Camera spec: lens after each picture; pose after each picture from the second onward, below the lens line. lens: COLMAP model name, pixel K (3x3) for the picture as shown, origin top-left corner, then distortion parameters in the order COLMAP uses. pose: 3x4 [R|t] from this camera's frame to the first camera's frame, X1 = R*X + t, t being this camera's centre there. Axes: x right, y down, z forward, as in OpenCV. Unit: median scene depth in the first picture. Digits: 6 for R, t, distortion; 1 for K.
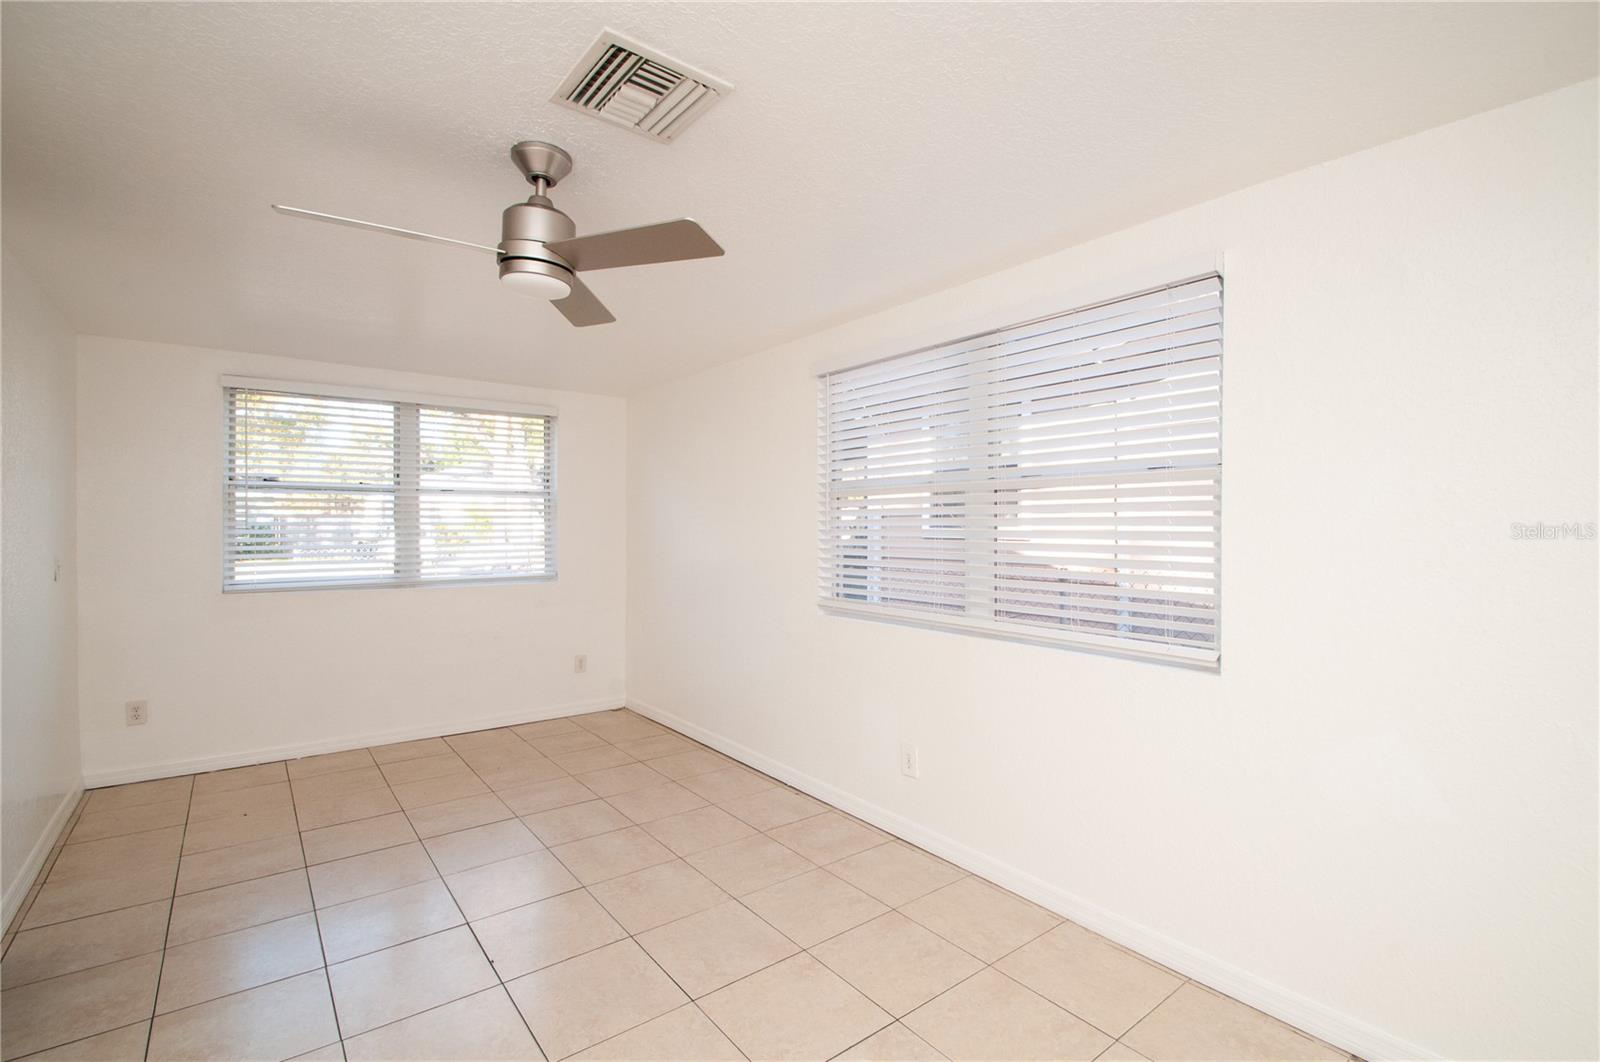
lens RADIAL K [[728.6, 0, 800.0], [0, 728.6, 531.0], [0, 0, 1]] dist [0.000715, -0.000052]
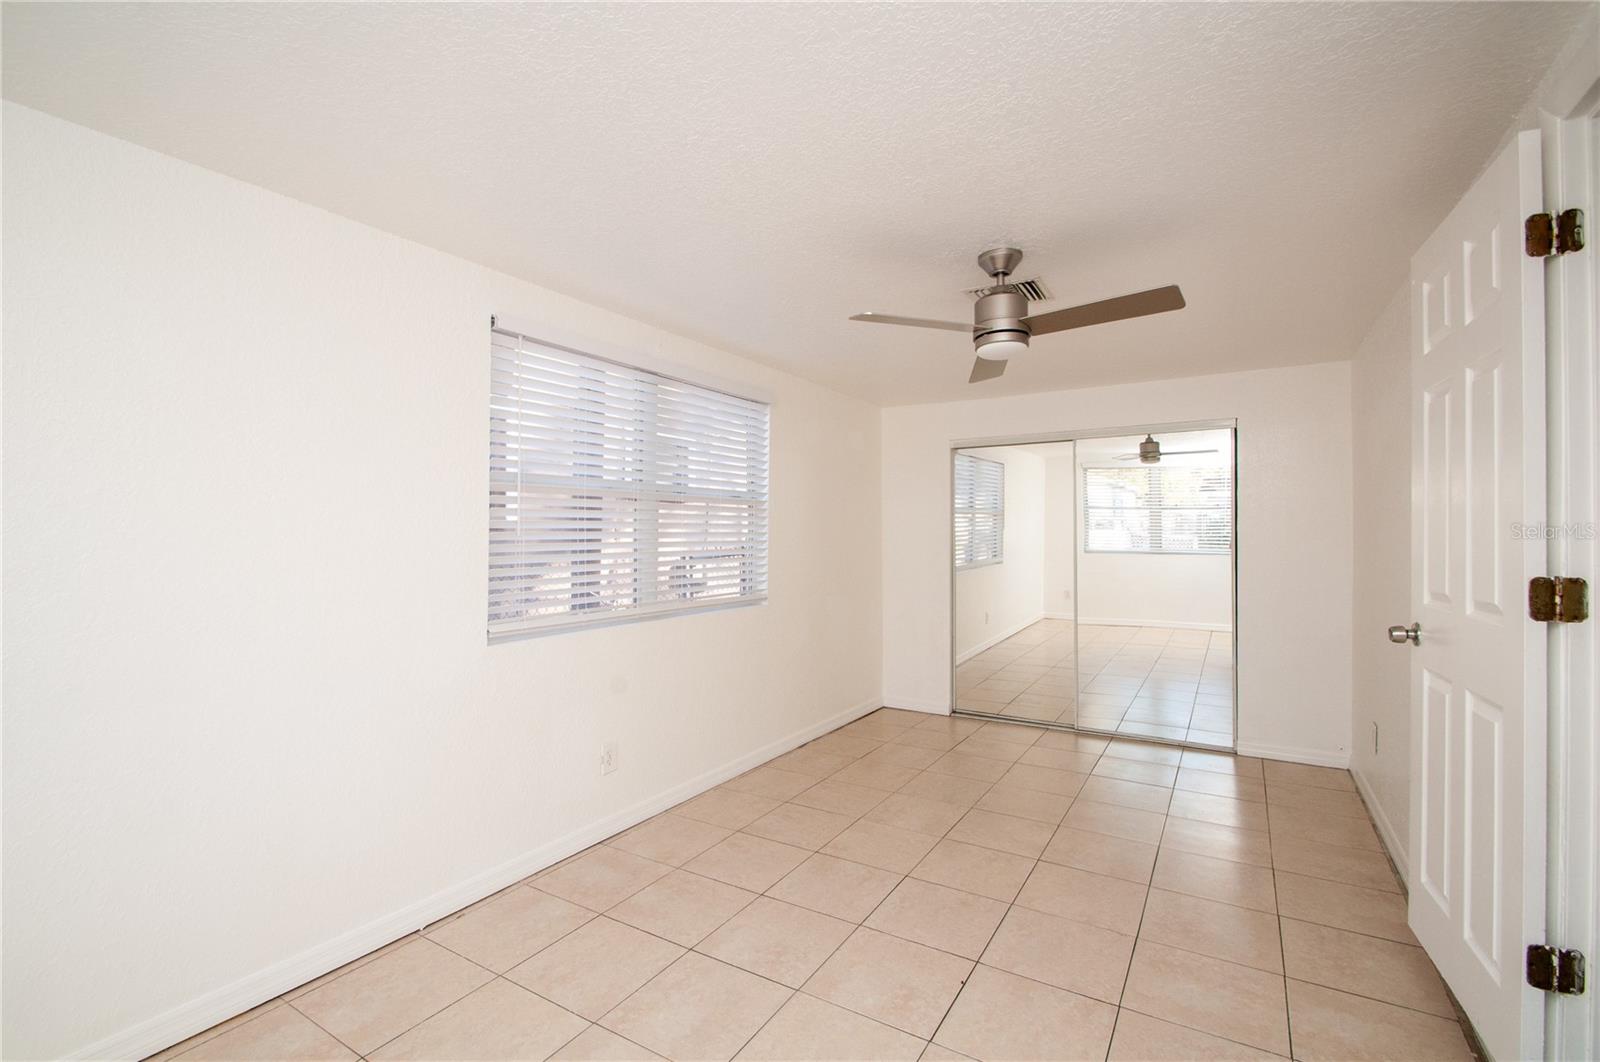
lens RADIAL K [[707.4, 0, 800.0], [0, 707.4, 531.0], [0, 0, 1]] dist [0.000039, -0.011683]
pose [[-0.354922, -0.002902, 0.934891, -0.868081], [0.005076, 0.999974, 0.005031, -0.007647], [-0.934882, 0.006531, -0.354898, 1.090880]]
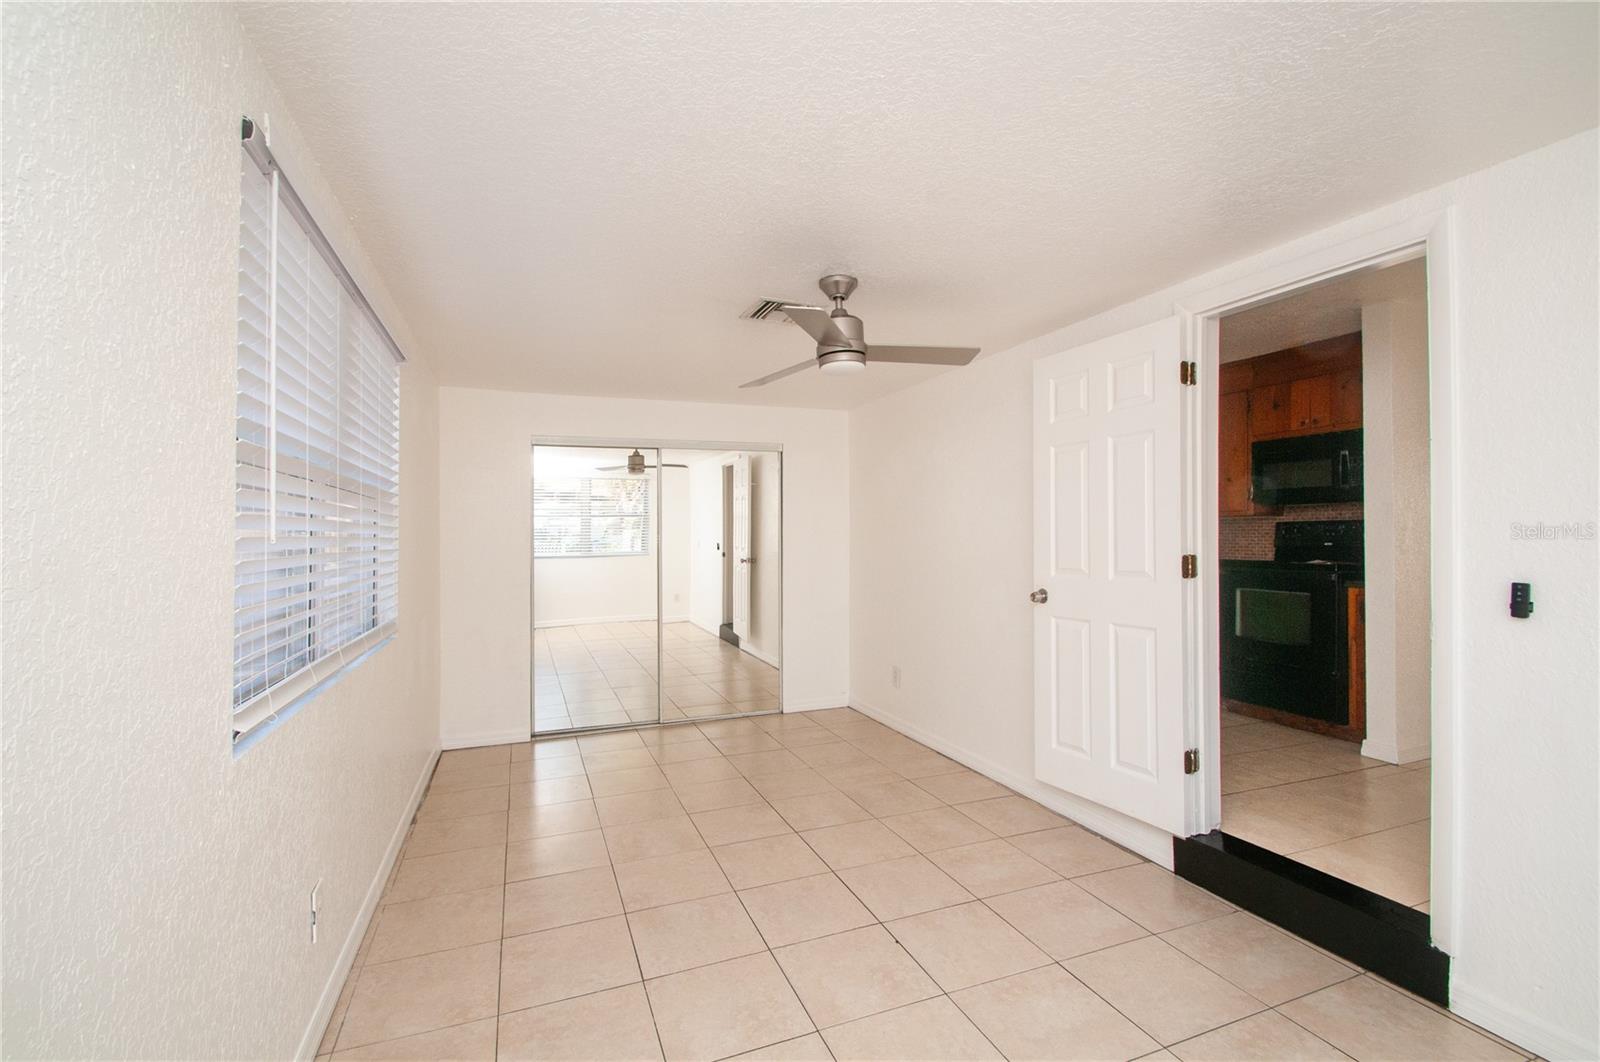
lens RADIAL K [[703.4, 0, 804.0], [0, 703.4, 532.4], [0, 0, 1]] dist [-0.004583, -0.000978]
pose [[-0.959811, 0.005878, 0.280585, -0.411411], [0.006518, 0.999978, 0.001349, -0.003463], [-0.280571, 0.003123, -0.959828, 1.440961]]
